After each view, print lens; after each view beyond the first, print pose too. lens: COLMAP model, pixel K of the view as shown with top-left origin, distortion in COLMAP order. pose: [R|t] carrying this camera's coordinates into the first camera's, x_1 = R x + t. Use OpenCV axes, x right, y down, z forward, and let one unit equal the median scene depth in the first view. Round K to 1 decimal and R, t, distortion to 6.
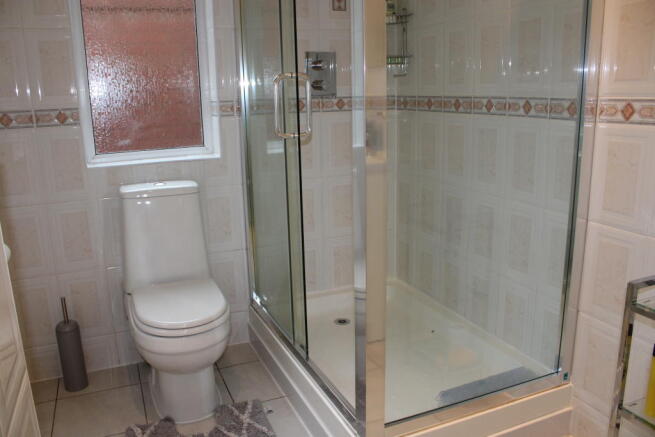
lens RADIAL K [[538.0, 0, 327.5], [0, 538.0, 218.5], [0, 0, 1]] dist [-0.100154, 0.014799]
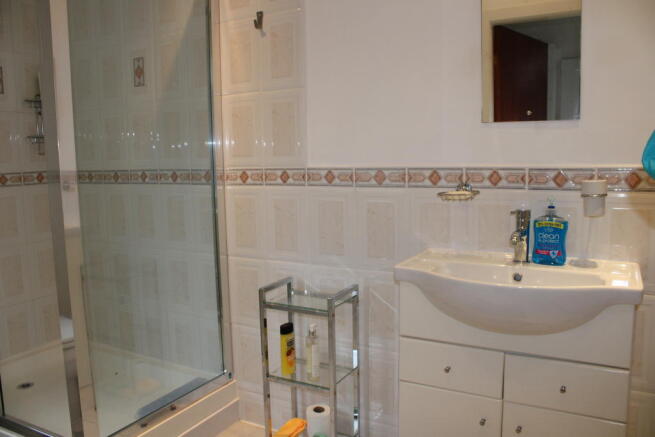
lens RADIAL K [[538.0, 0, 327.5], [0, 538.0, 218.5], [0, 0, 1]] dist [-0.100154, 0.014799]
pose [[0.794733, -0.070079, 0.602900, -0.130663], [0.145313, 0.986393, -0.076894, 0.050330], [-0.589308, 0.148719, 0.794103, -0.270525]]
